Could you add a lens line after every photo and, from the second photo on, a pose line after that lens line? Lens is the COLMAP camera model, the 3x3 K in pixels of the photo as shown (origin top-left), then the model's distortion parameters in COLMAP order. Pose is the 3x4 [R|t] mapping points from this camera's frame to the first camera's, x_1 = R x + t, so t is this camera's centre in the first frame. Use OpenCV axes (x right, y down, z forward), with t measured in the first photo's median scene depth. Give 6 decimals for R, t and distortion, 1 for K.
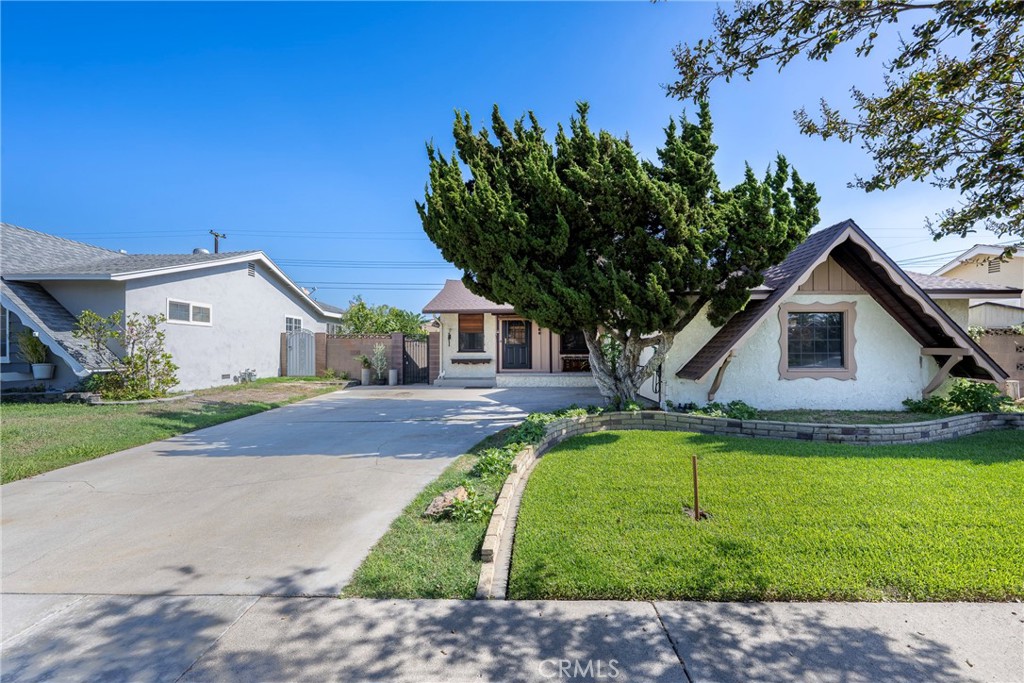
lens RADIAL K [[406.3, 0, 511.5], [0, 406.3, 345.9], [0, 0, 1]] dist [-0.000628, -0.000335]
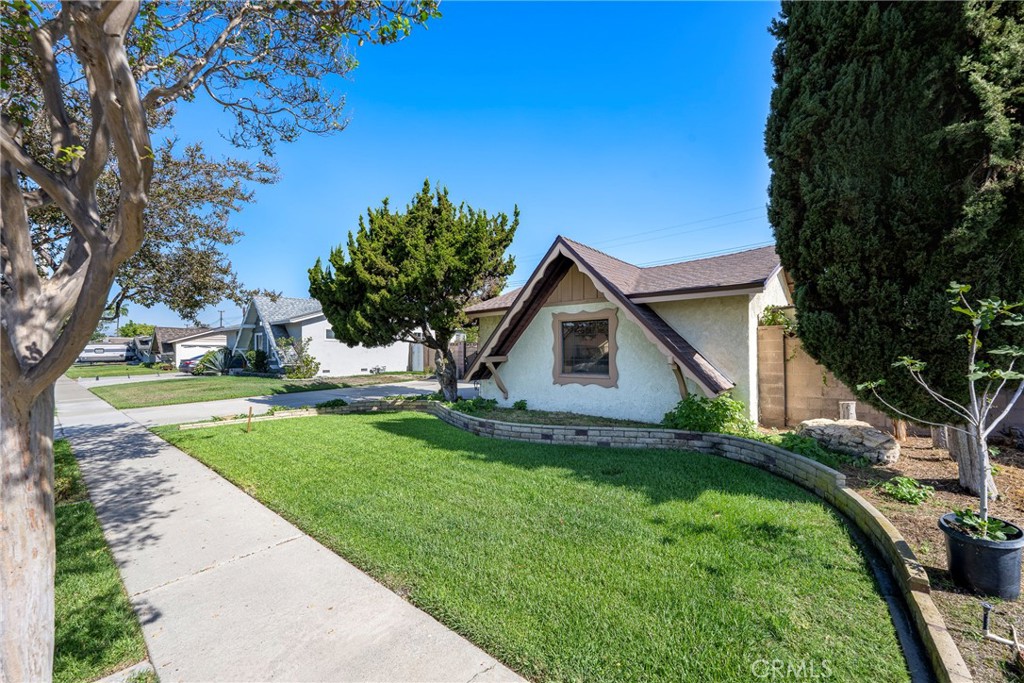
lens RADIAL K [[406.3, 0, 511.5], [0, 406.3, 345.9], [0, 0, 1]] dist [-0.000628, -0.000335]
pose [[0.774330, -0.011368, -0.632679, 1.263272], [0.009461, 0.999935, -0.006388, -0.013287], [0.632711, -0.001039, 0.774387, 0.080896]]
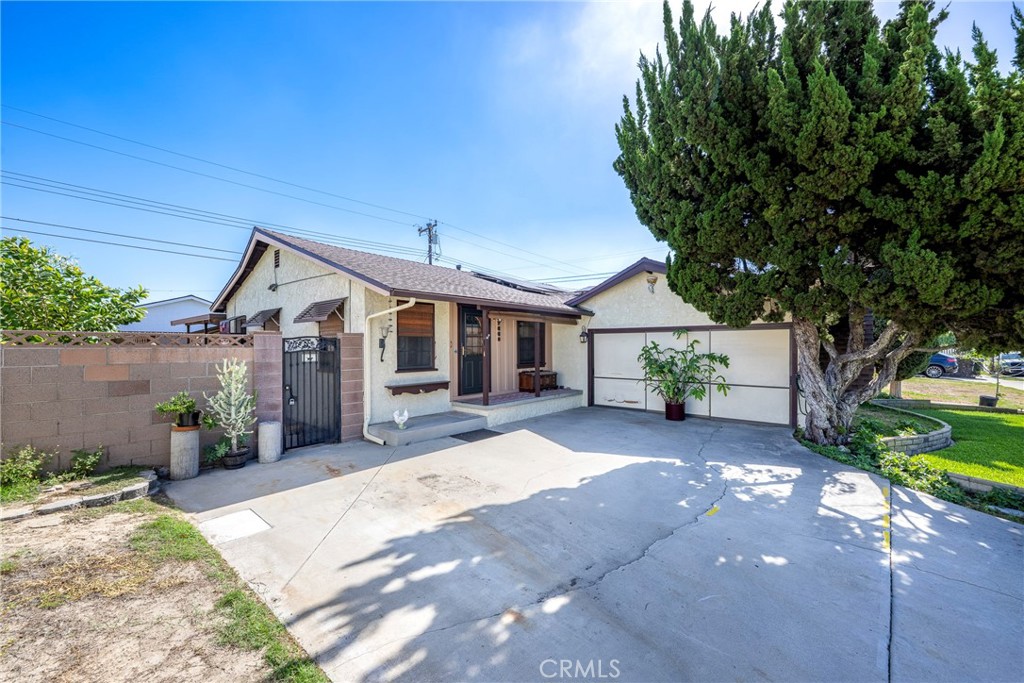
lens RADIAL K [[406.3, 0, 511.5], [0, 406.3, 345.9], [0, 0, 1]] dist [-0.000628, -0.000335]
pose [[0.639581, 0.003113, 0.768717, -0.783513], [-0.007058, 0.999973, 0.001824, -0.037682], [-0.768691, -0.006592, 0.639586, 0.960719]]
